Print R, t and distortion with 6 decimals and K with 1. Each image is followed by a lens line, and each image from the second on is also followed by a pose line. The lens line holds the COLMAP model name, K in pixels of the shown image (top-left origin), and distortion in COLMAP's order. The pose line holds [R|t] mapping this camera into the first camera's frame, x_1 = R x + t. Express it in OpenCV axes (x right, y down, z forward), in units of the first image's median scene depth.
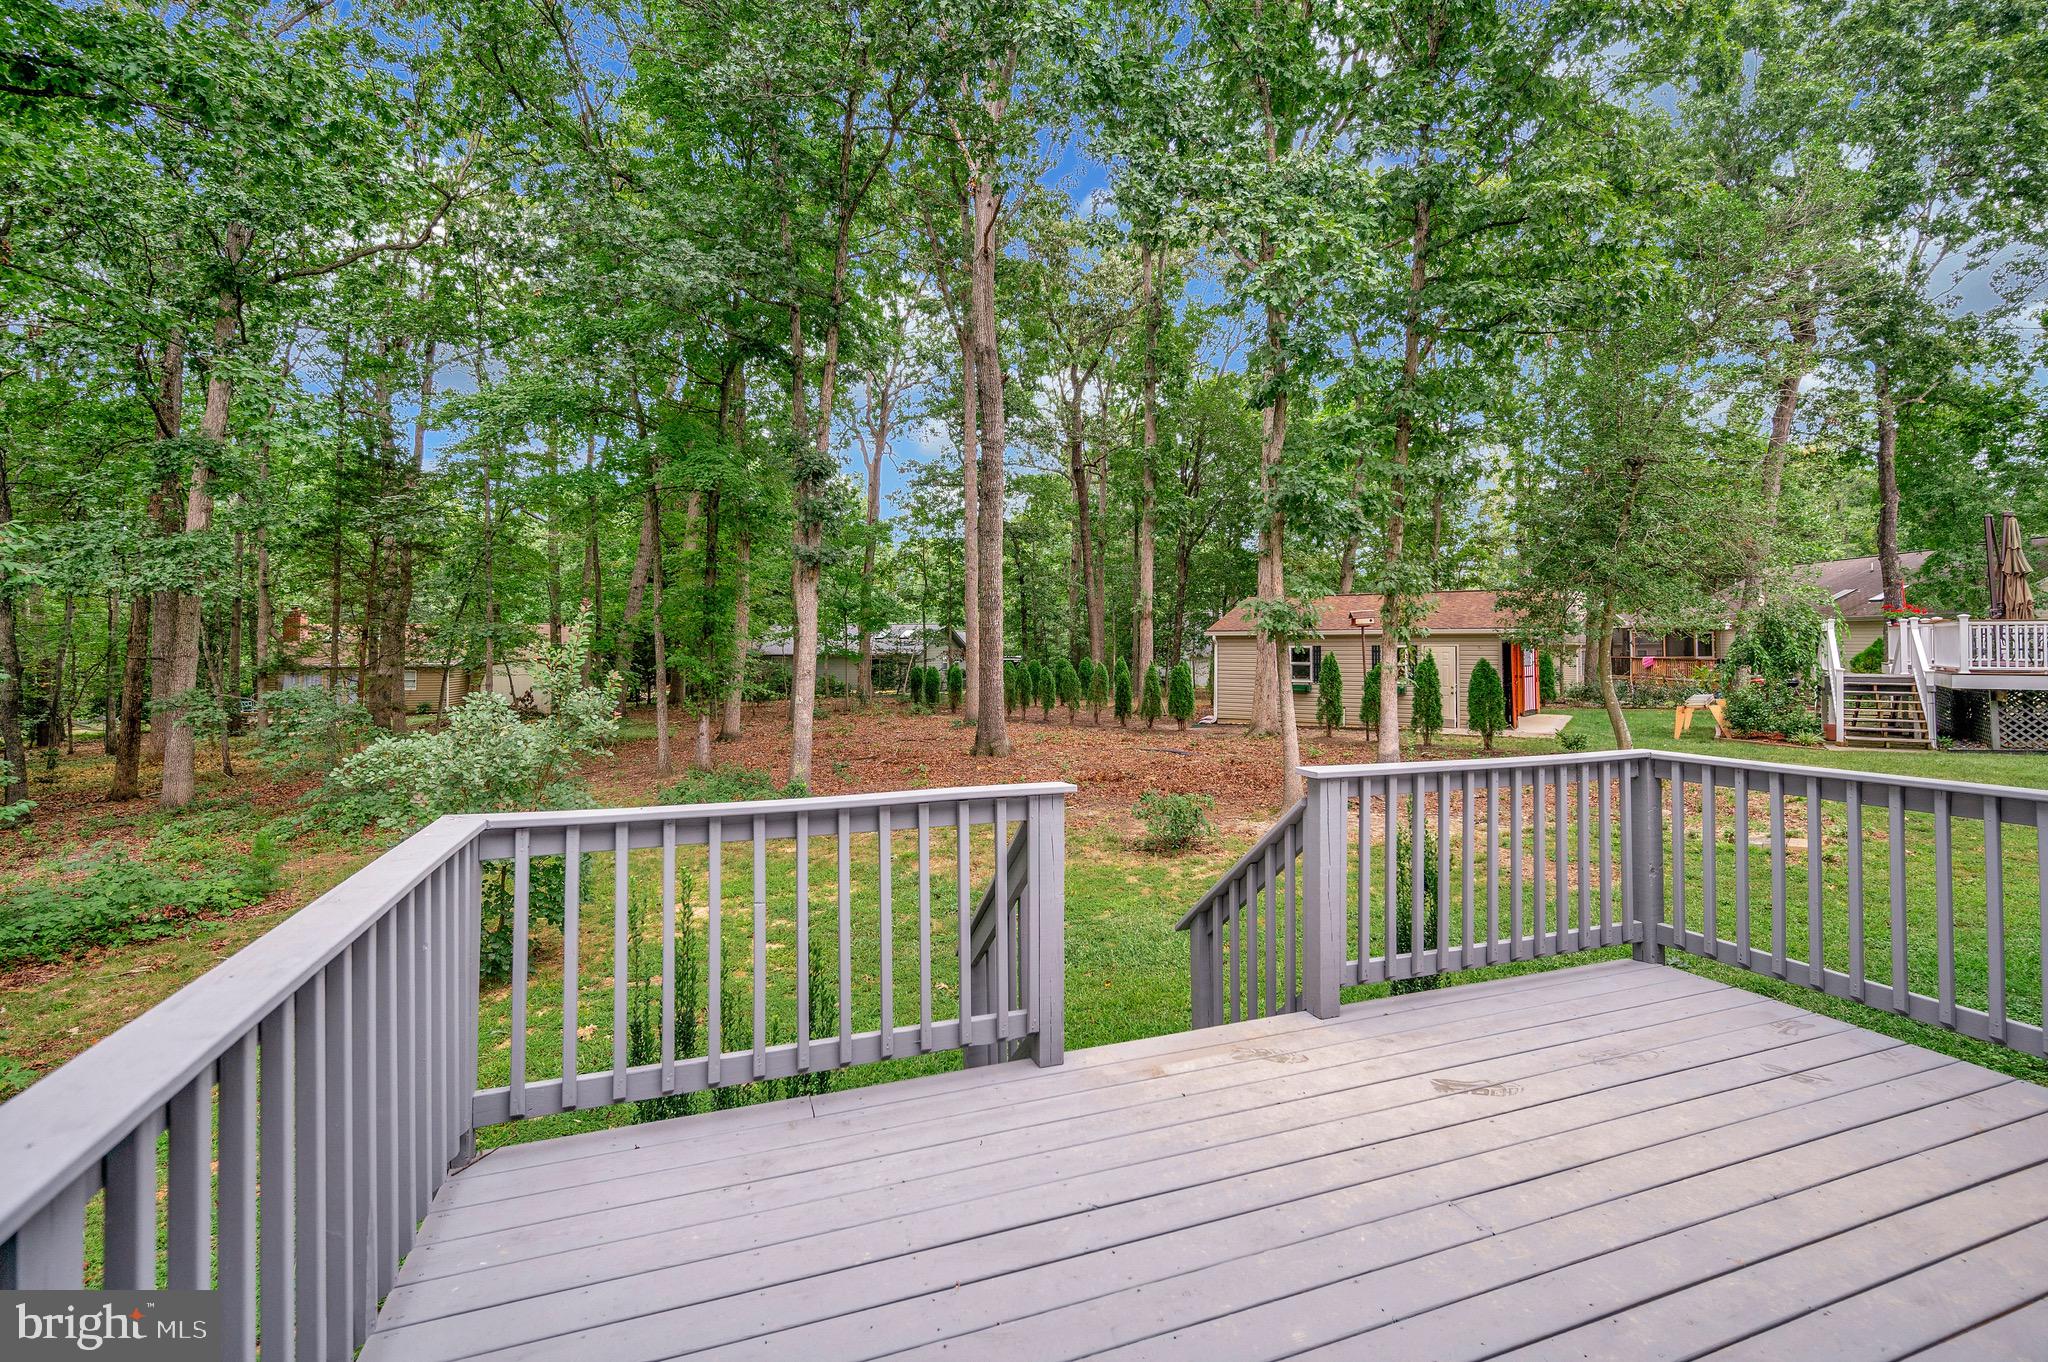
lens RADIAL K [[906.2, 0, 1029.5], [0, 906.2, 633.8], [0, 0, 1]] dist [-0.000604, 0.000094]
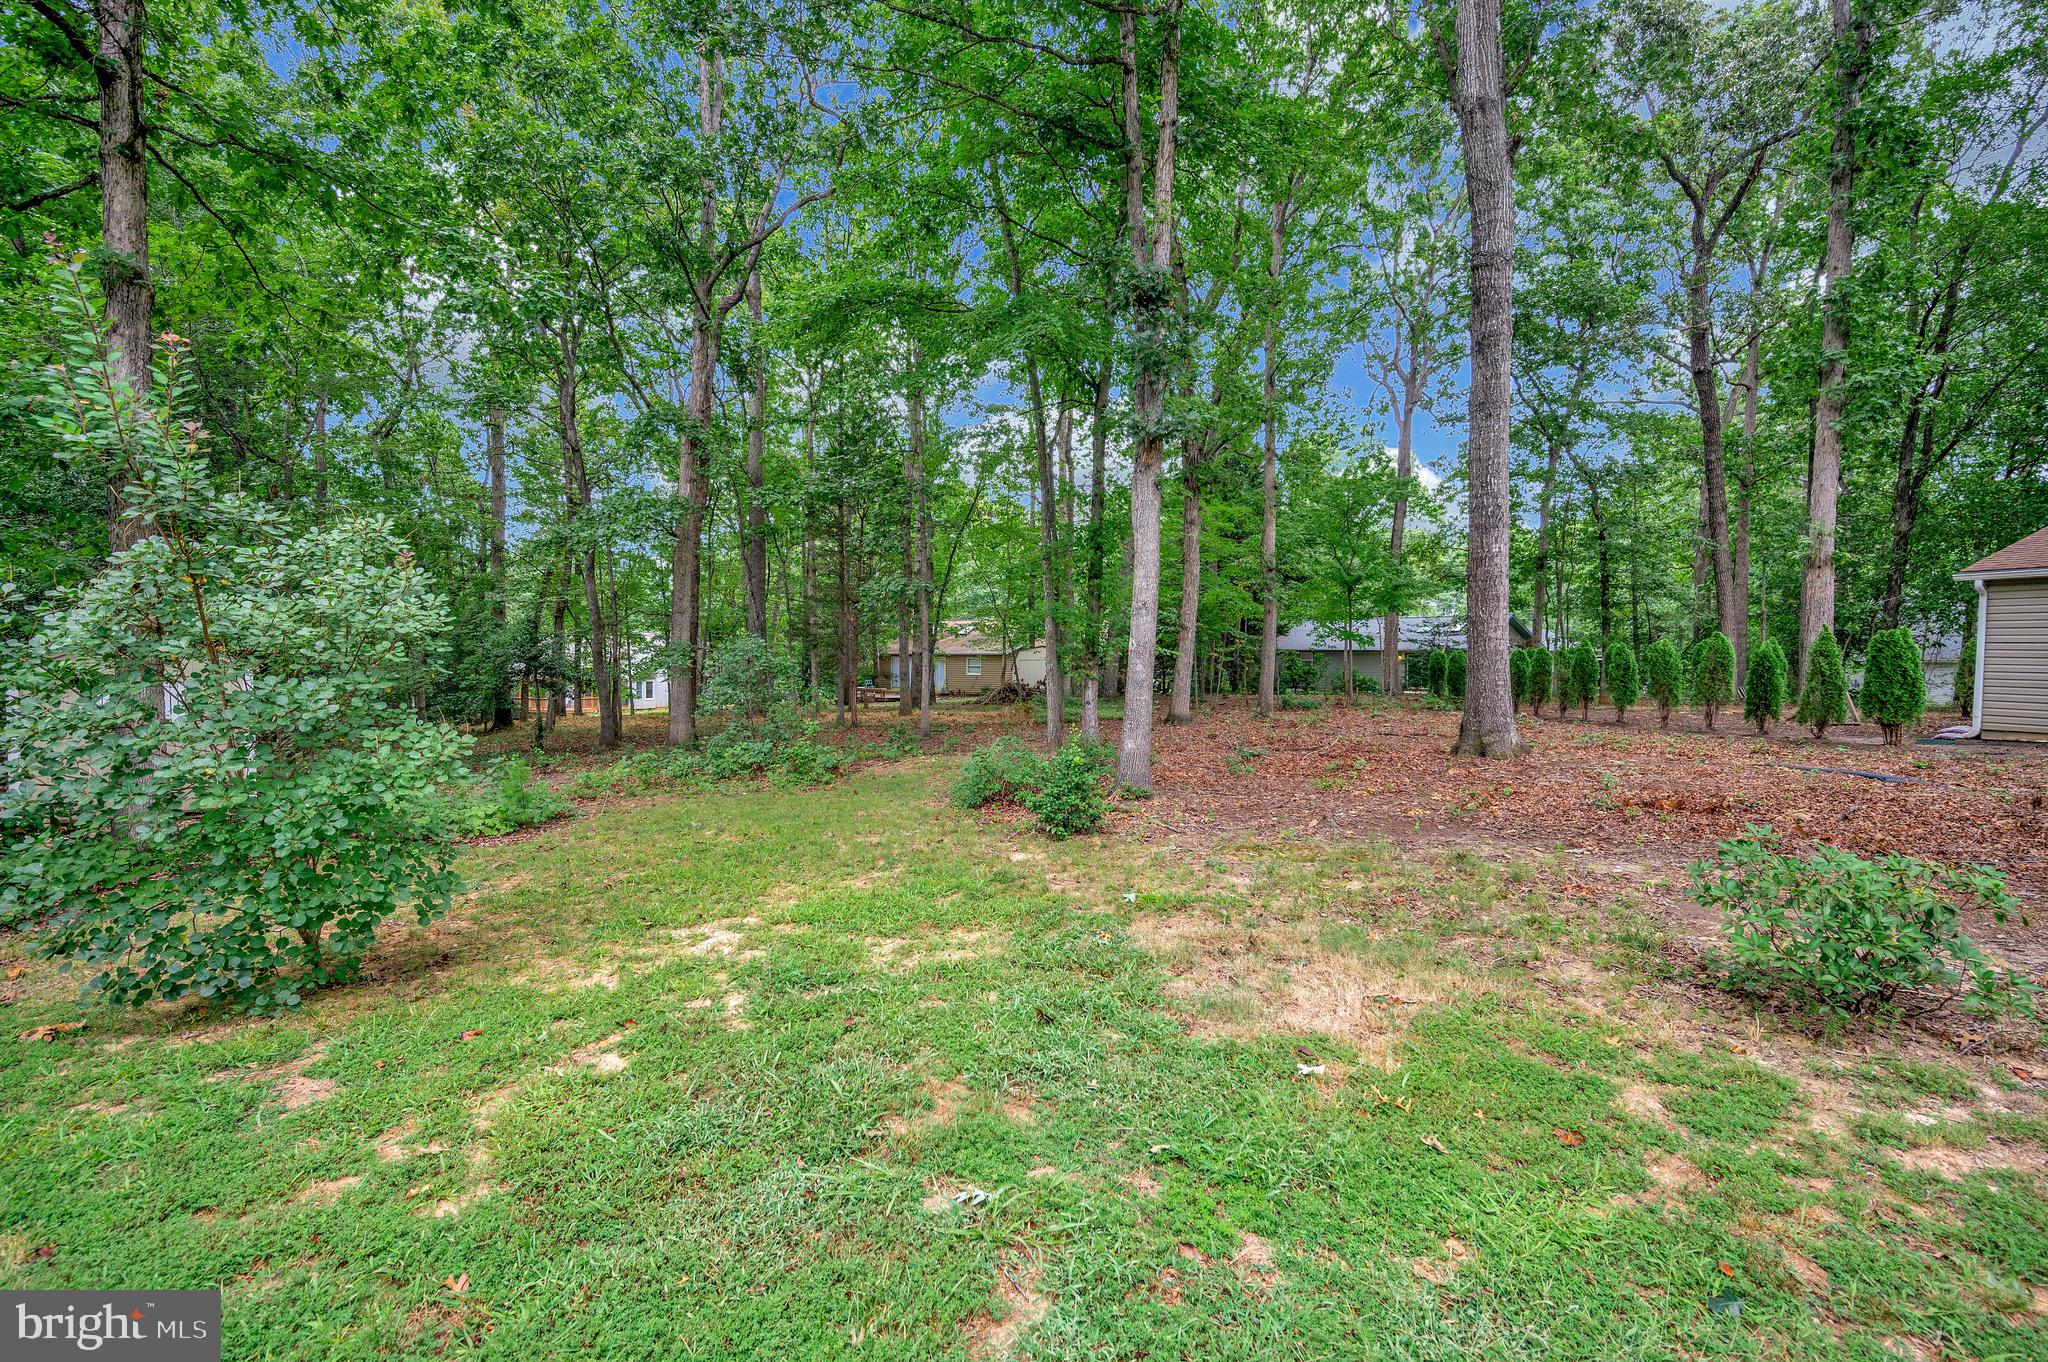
lens RADIAL K [[901.9, 0, 1025.1], [0, 901.9, 671.3], [0, 0, 1]] dist [0.001050, 0.000173]
pose [[0.823418, 0.021467, -0.567029, 0.039250], [-0.001560, 0.999366, 0.035568, 0.039395], [0.567433, -0.028403, 0.822929, 0.220007]]
